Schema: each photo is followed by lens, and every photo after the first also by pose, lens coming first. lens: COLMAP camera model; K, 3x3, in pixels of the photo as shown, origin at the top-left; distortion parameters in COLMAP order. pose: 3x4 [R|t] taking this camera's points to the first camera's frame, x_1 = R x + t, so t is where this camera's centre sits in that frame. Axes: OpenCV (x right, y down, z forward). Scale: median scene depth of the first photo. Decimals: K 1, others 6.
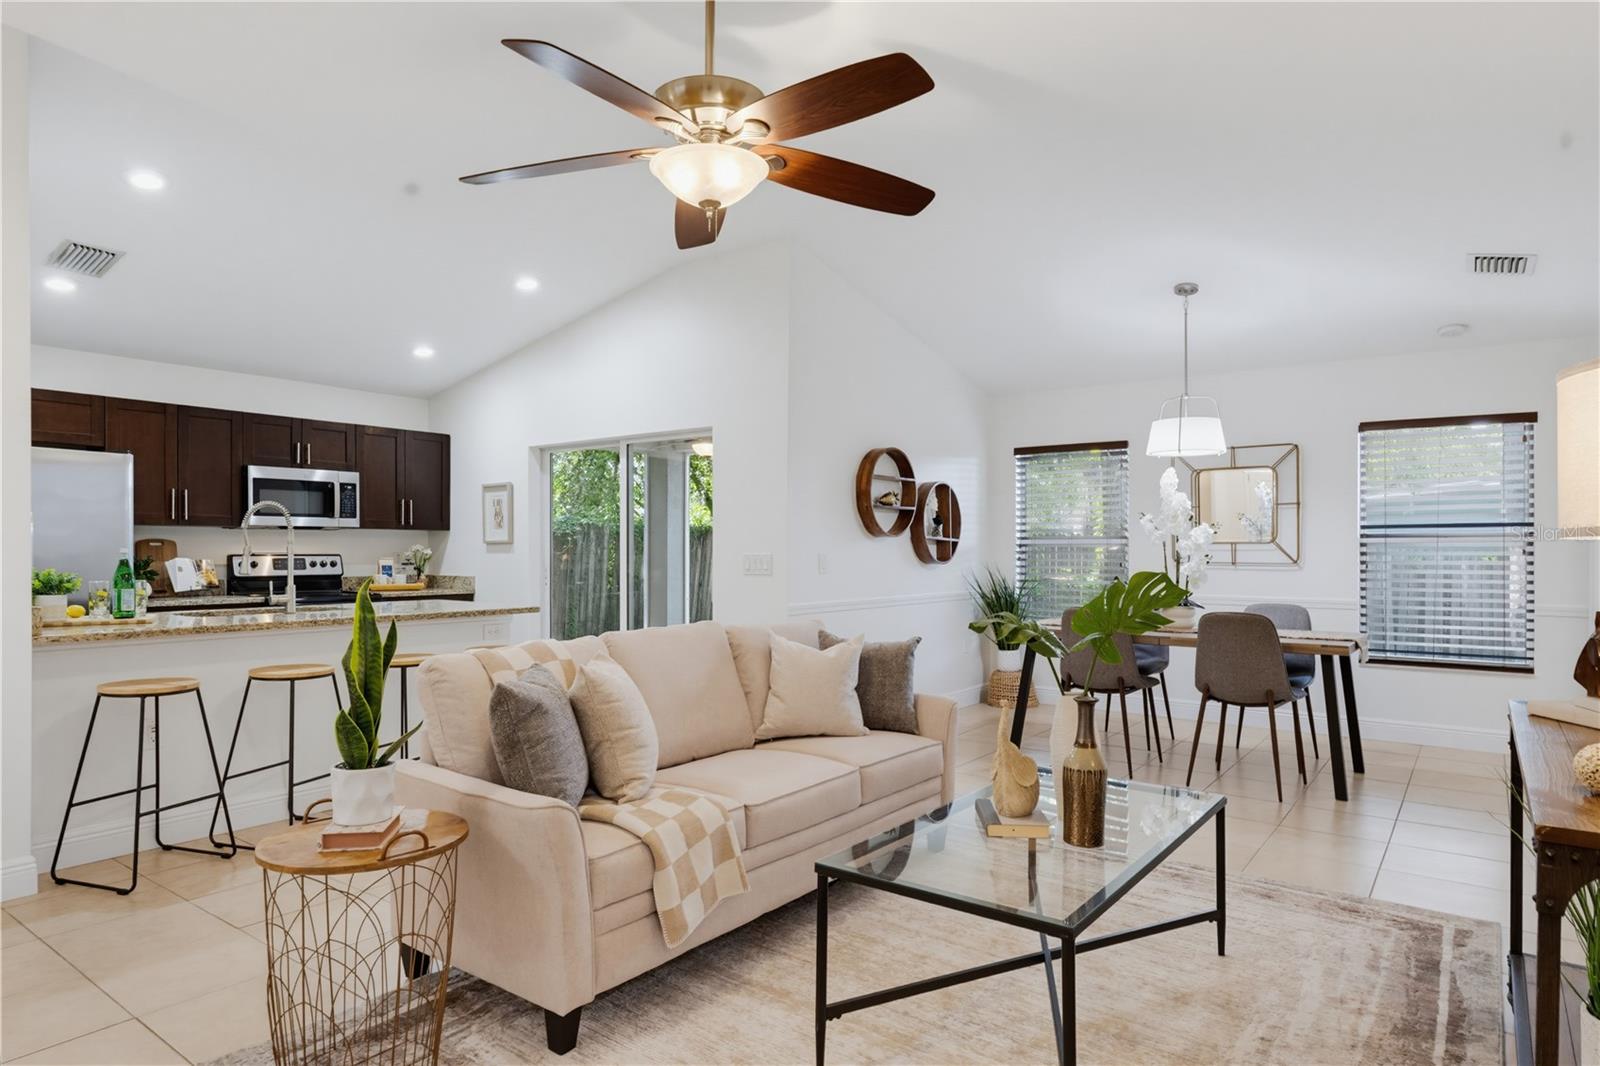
lens RADIAL K [[912.0, 0, 804.0], [0, 912.0, 557.5], [0, 0, 1]] dist [-0.001149, -0.002131]
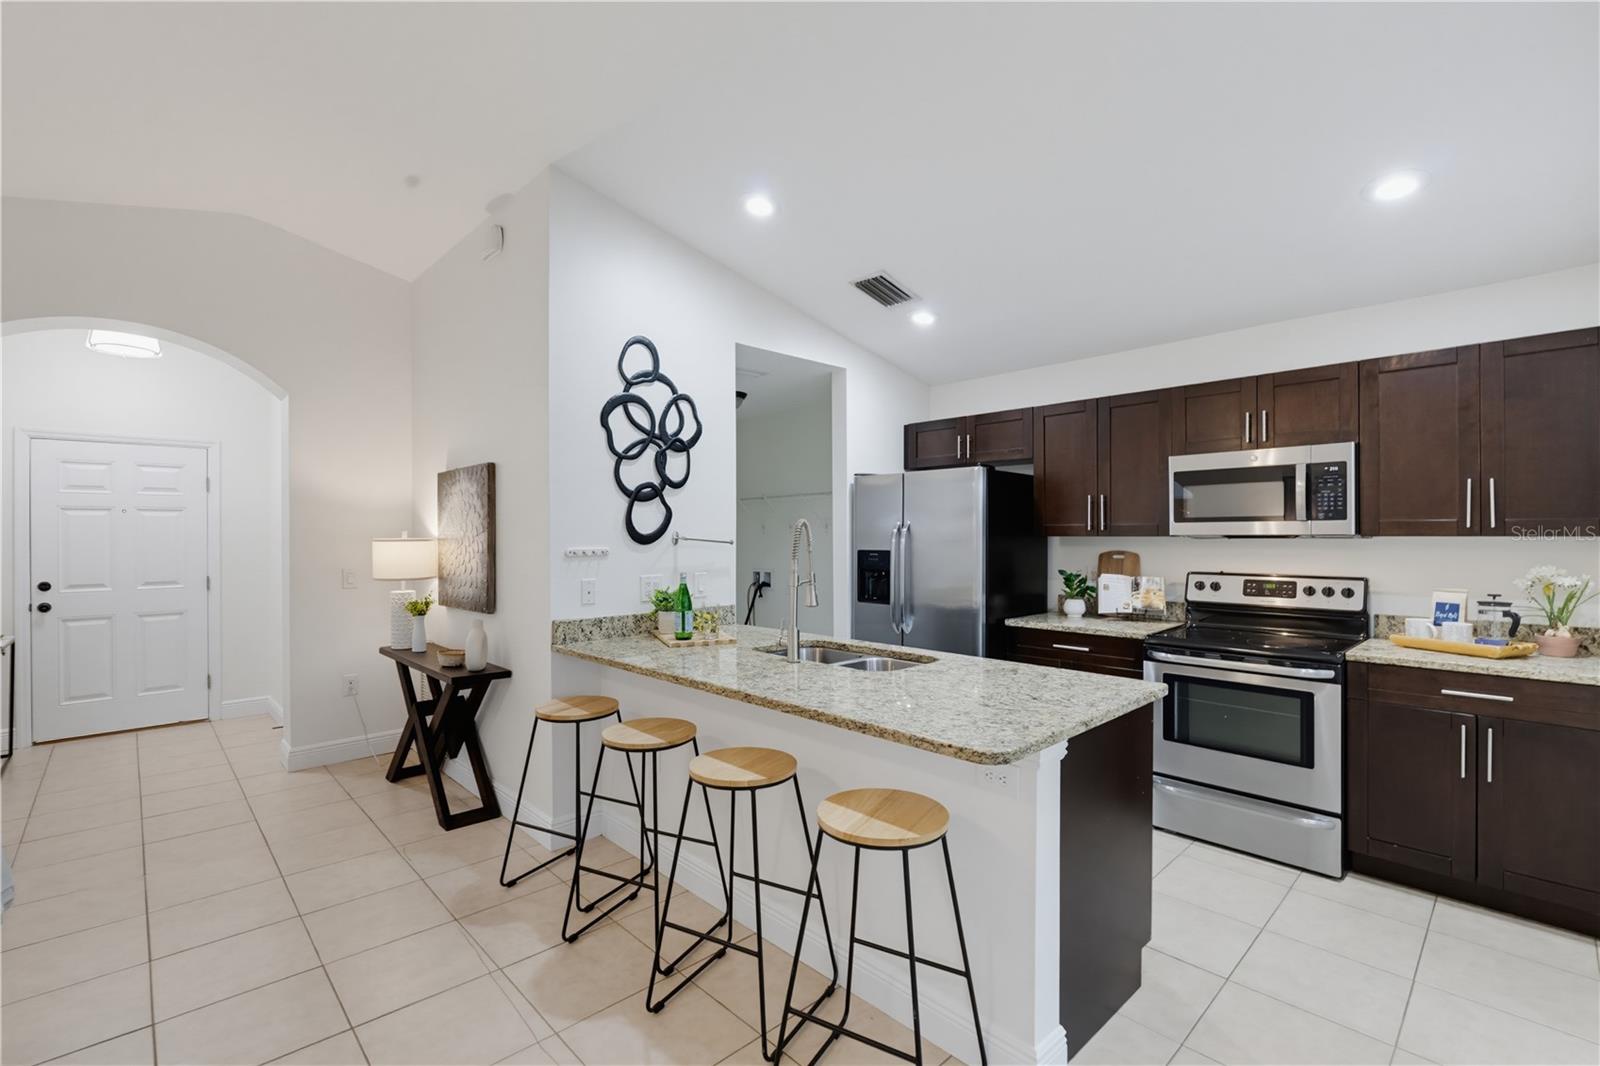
lens RADIAL K [[721.8, 0, 797.4], [0, 721.8, 532.7], [0, 0, 1]] dist [-0.004714, 0.000567]
pose [[-0.175582, -0.001003, -0.984464, 0.033797], [-0.005130, 0.999987, -0.000103, -0.034677], [0.984451, 0.005032, -0.175585, 0.776818]]
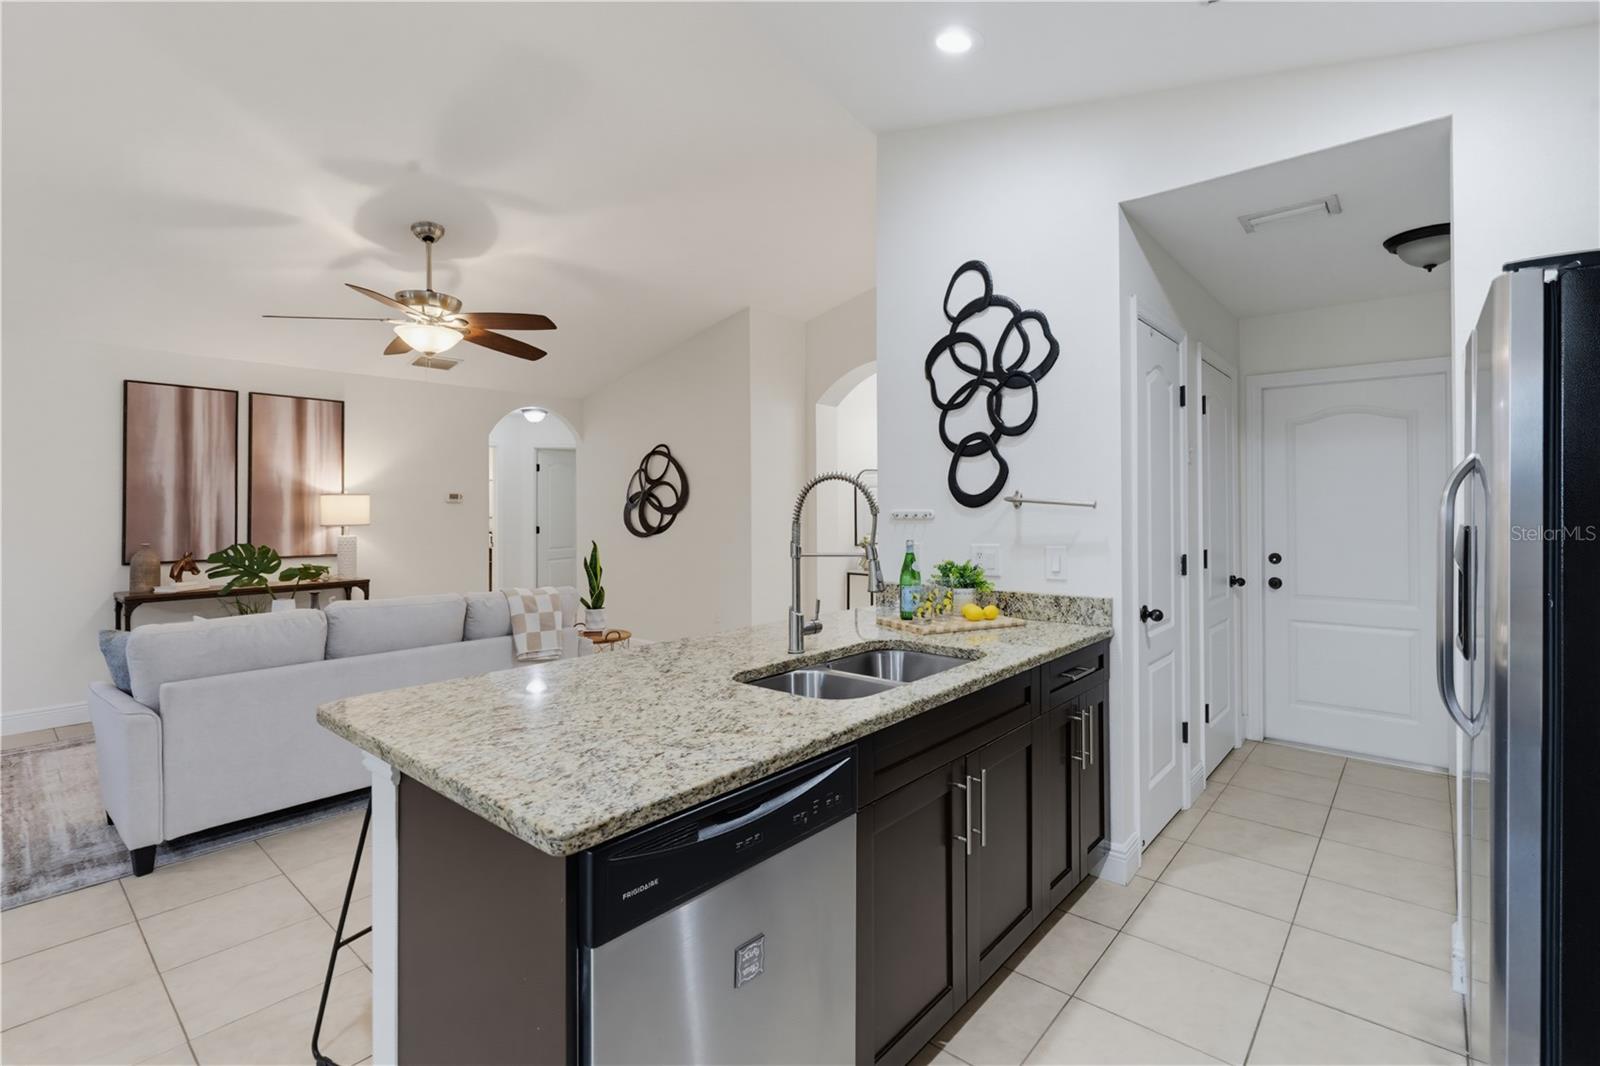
lens RADIAL K [[721.8, 0, 806.9], [0, 721.8, 517.9], [0, 0, 1]] dist [-0.004714, 0.000567]
pose [[-0.997526, 0.005544, 0.070084, -0.422759], [0.007077, 0.999741, 0.021639, -0.028960], [-0.069946, 0.022082, -0.997306, 1.040149]]
